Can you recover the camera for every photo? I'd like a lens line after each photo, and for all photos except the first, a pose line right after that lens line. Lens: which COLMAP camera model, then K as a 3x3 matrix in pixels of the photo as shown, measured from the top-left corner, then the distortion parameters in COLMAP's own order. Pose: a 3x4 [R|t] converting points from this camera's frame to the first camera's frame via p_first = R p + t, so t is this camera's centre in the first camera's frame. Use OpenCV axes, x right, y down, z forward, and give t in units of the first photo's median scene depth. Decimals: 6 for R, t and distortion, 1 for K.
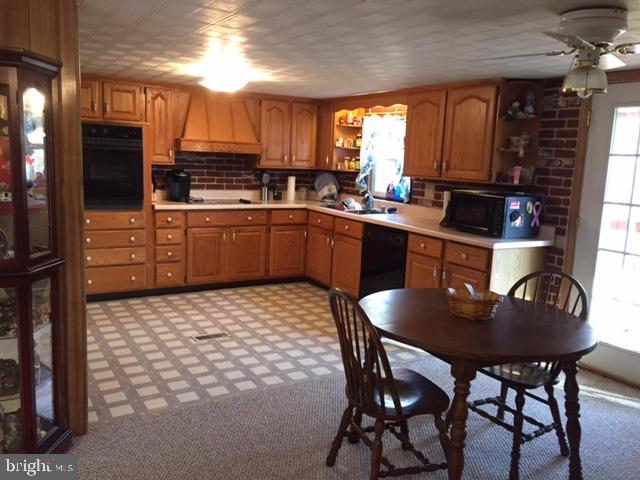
lens RADIAL K [[546.1, 0, 317.7], [0, 546.1, 242.0], [0, 0, 1]] dist [0.071791, -0.095661]
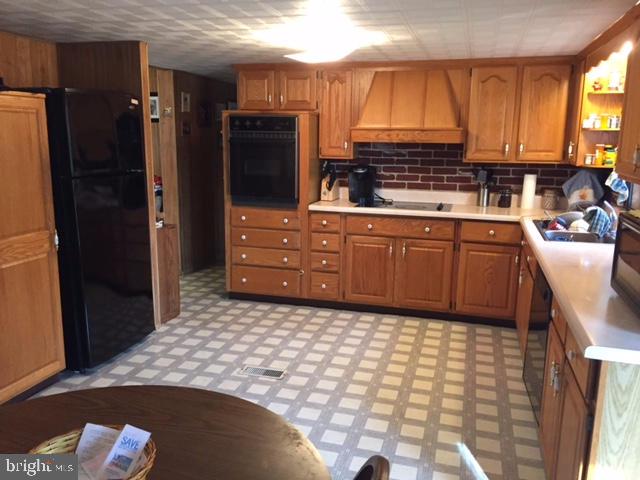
lens RADIAL K [[546.1, 0, 317.7], [0, 546.1, 242.0], [0, 0, 1]] dist [0.071791, -0.095661]
pose [[0.682022, 0.107733, -0.723353, 0.322534], [-0.099411, 0.993567, 0.054247, -0.052814], [0.724544, 0.034912, 0.688344, 0.377165]]
